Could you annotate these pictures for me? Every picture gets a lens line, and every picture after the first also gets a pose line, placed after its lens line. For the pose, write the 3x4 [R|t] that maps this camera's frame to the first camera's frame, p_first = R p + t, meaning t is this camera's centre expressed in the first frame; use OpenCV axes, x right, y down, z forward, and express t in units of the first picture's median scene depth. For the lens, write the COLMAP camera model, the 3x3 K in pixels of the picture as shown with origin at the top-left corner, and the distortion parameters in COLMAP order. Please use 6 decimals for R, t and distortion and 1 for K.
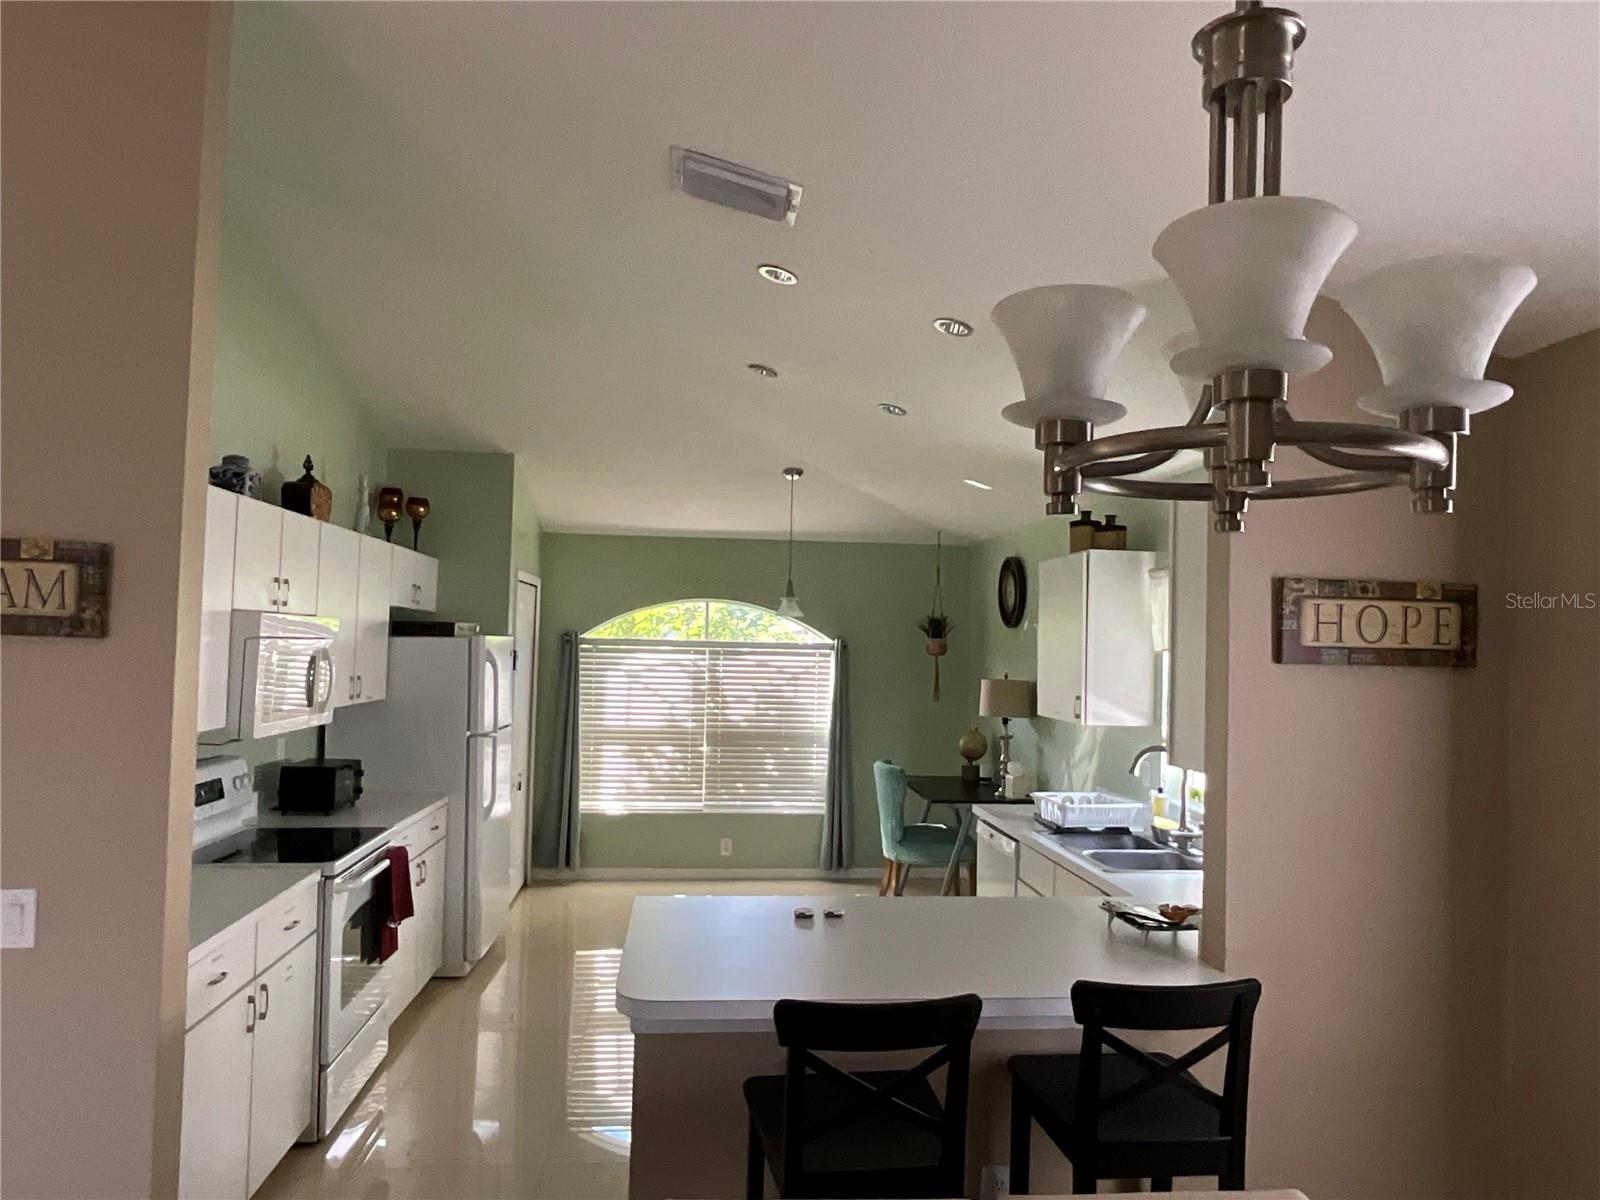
lens RADIAL K [[1033.4, 0, 793.3], [0, 1033.4, 602.3], [0, 0, 1]] dist [0.002338, -0.005371]
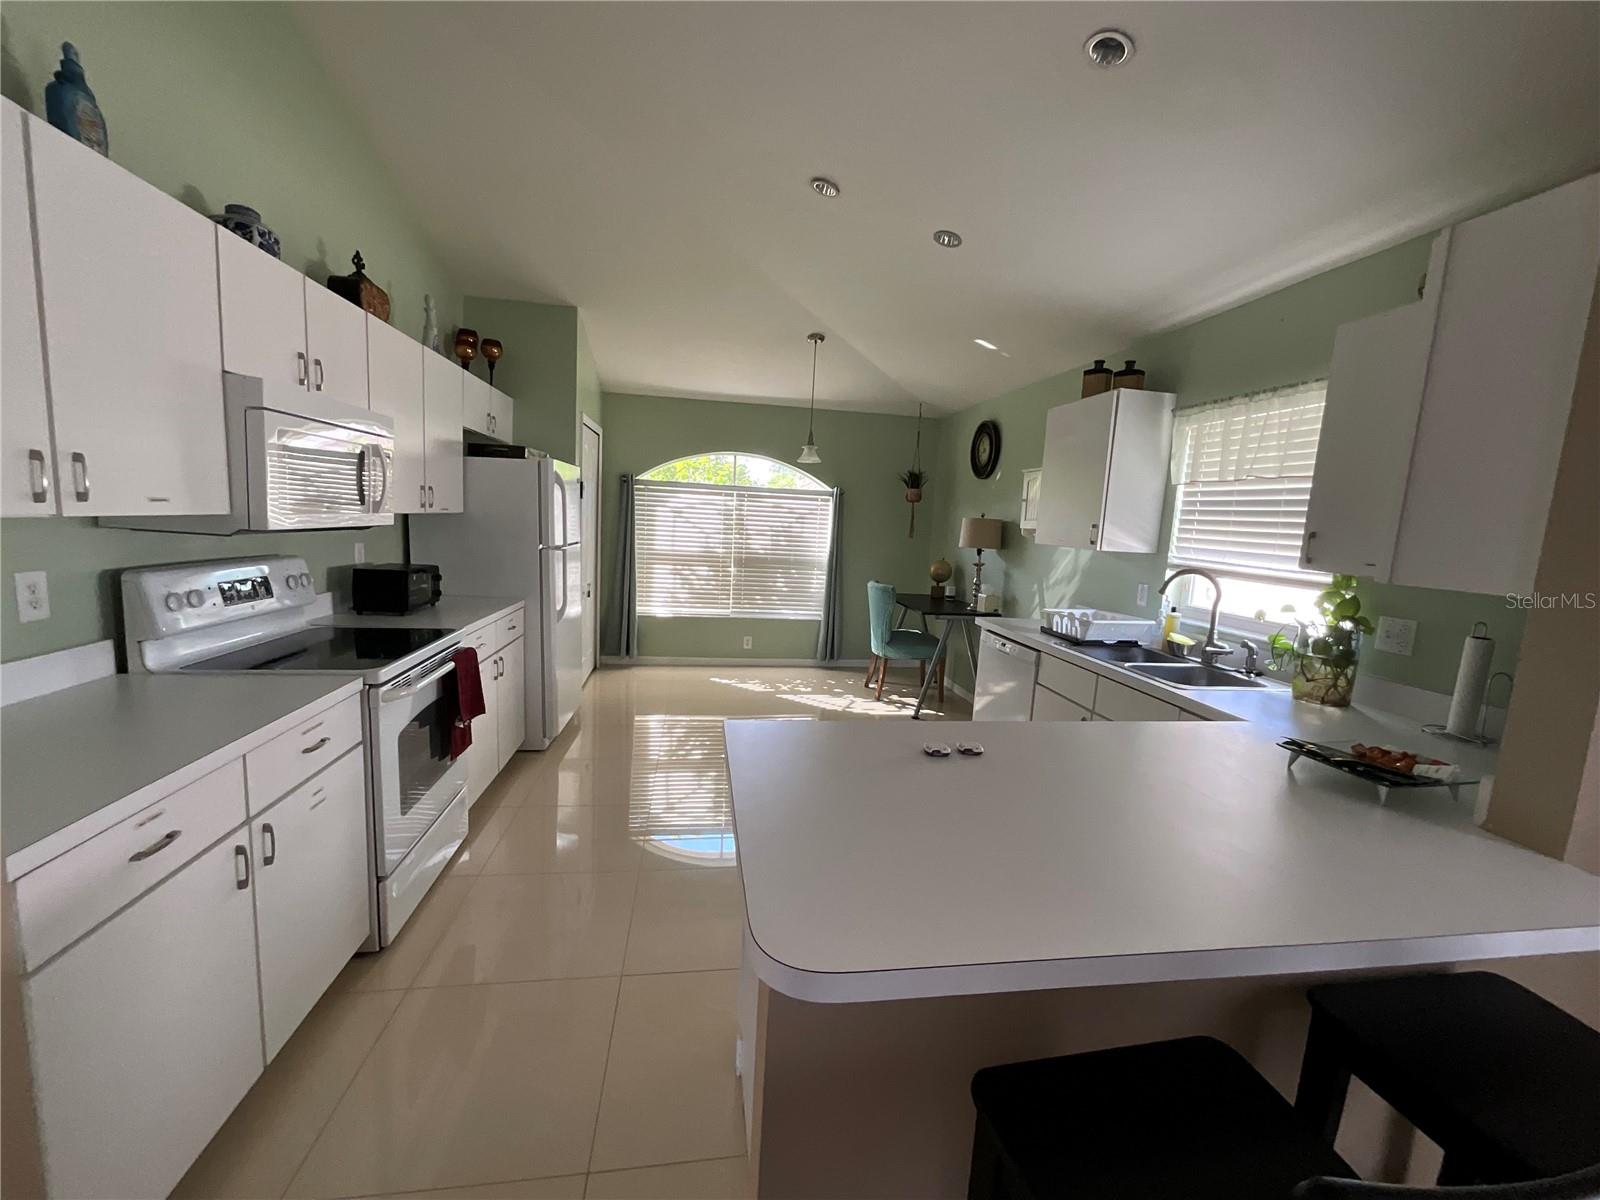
lens RADIAL K [[643.2, 0, 792.2], [0, 643.2, 595.5], [0, 0, 1]] dist [0.000907, 0.001124]
pose [[0.998597, 0.022387, 0.047979, -0.072736], [-0.030161, 0.985327, 0.167993, 0.053801], [-0.043515, -0.169205, 0.984620, 0.287585]]
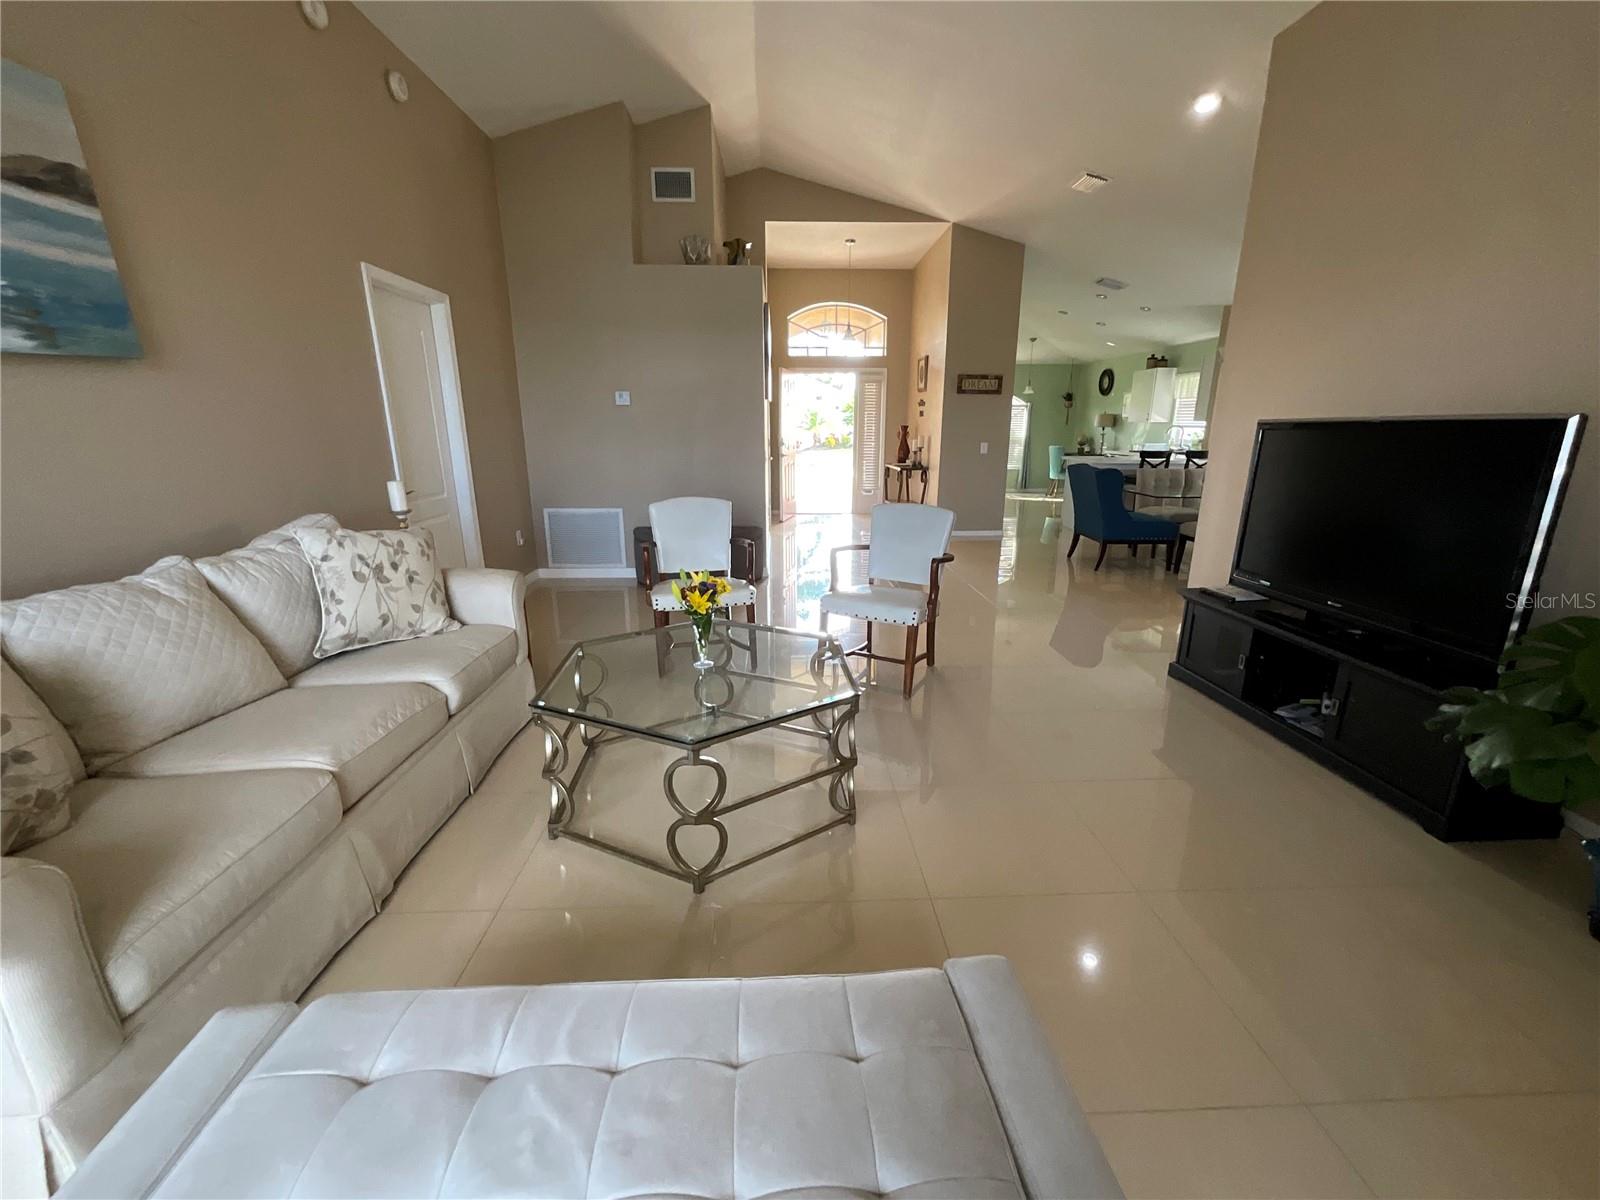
lens RADIAL K [[643.2, 0, 799.5], [0, 643.2, 595.7], [0, 0, 1]] dist [0.000907, 0.001124]
pose [[0.997907, -0.002727, -0.064604, -0.669083], [0.021790, 0.954851, 0.296285, 0.010007], [0.060880, -0.297073, 0.952912, -1.159610]]
